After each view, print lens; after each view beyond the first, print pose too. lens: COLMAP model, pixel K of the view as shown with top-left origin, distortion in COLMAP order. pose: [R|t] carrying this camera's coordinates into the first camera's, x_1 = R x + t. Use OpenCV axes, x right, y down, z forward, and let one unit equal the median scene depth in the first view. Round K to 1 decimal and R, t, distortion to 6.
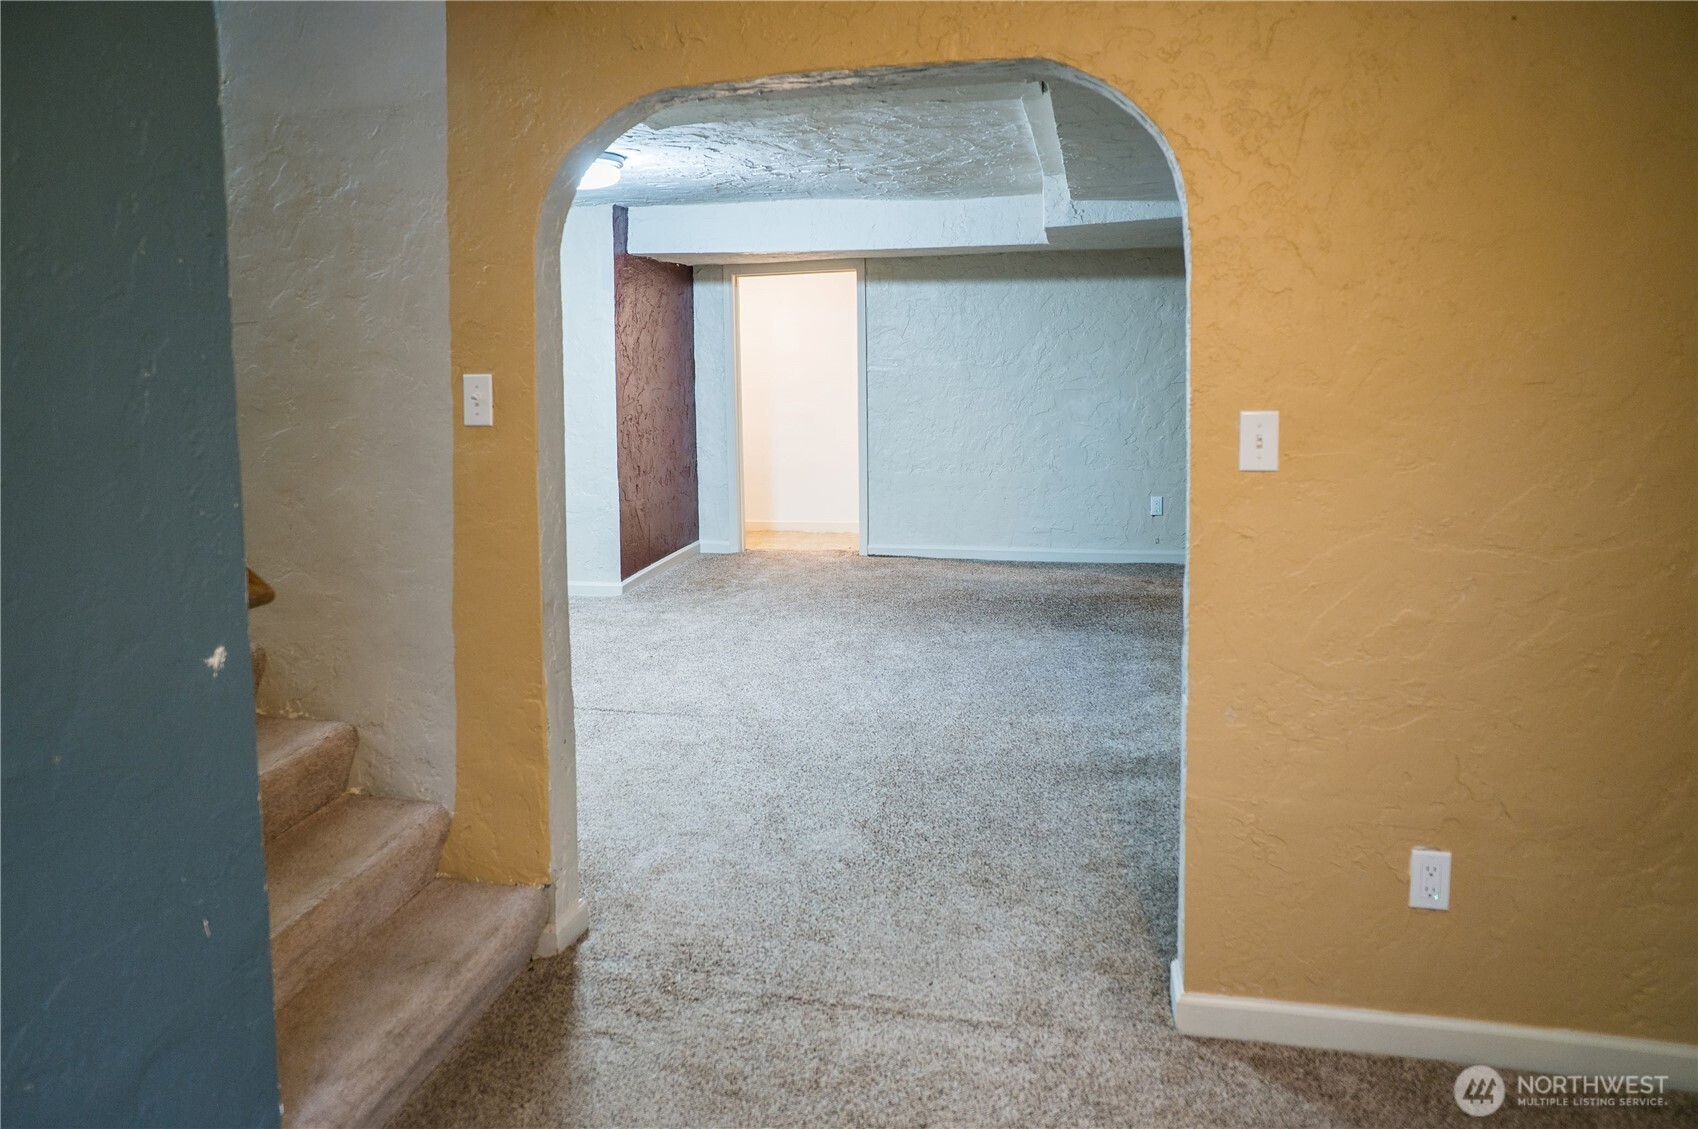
lens RADIAL K [[1088.7, 0, 840.5], [0, 1088.7, 442.0], [0, 0, 1]] dist [-0.046122, 0.035201]
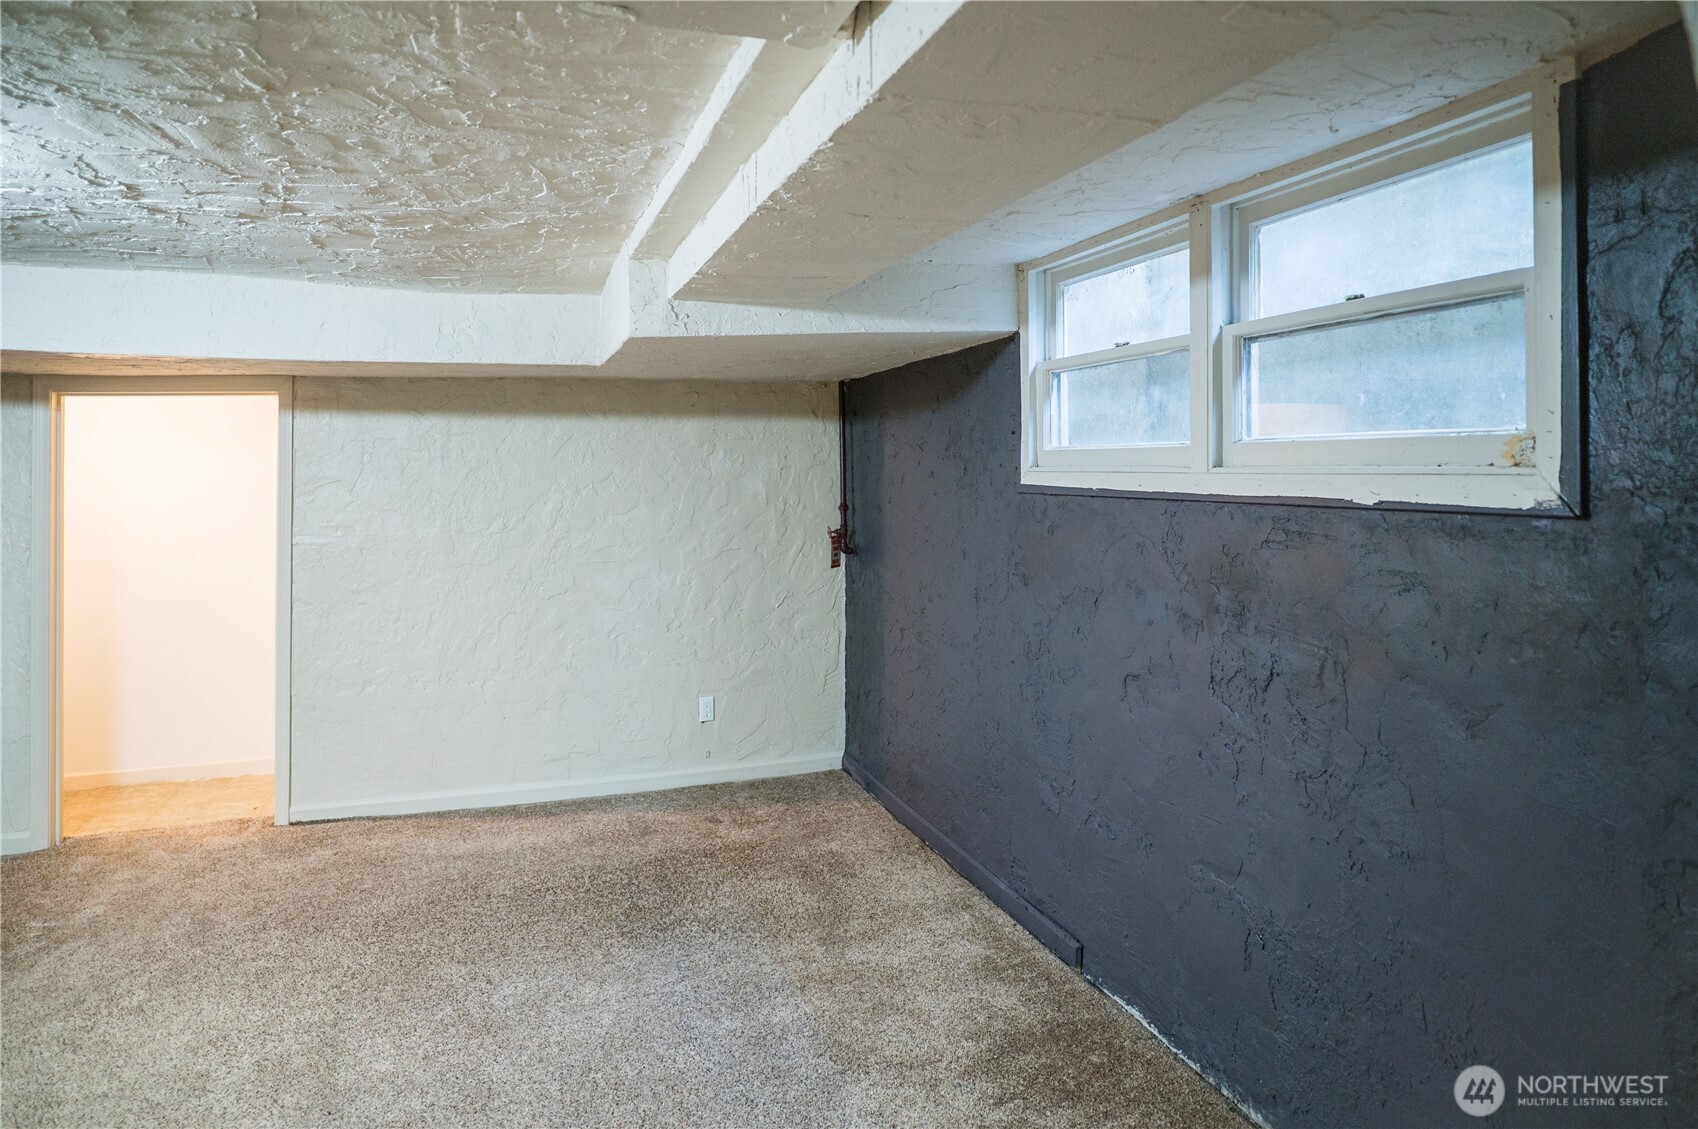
lens RADIAL K [[1088.7, 0, 840.5], [0, 1088.7, 442.0], [0, 0, 1]] dist [-0.046122, 0.035201]
pose [[0.862969, 0.018394, 0.504922, -0.021666], [0.044293, 0.992736, -0.111865, -0.041220], [-0.503312, 0.118901, 0.855886, 0.278664]]
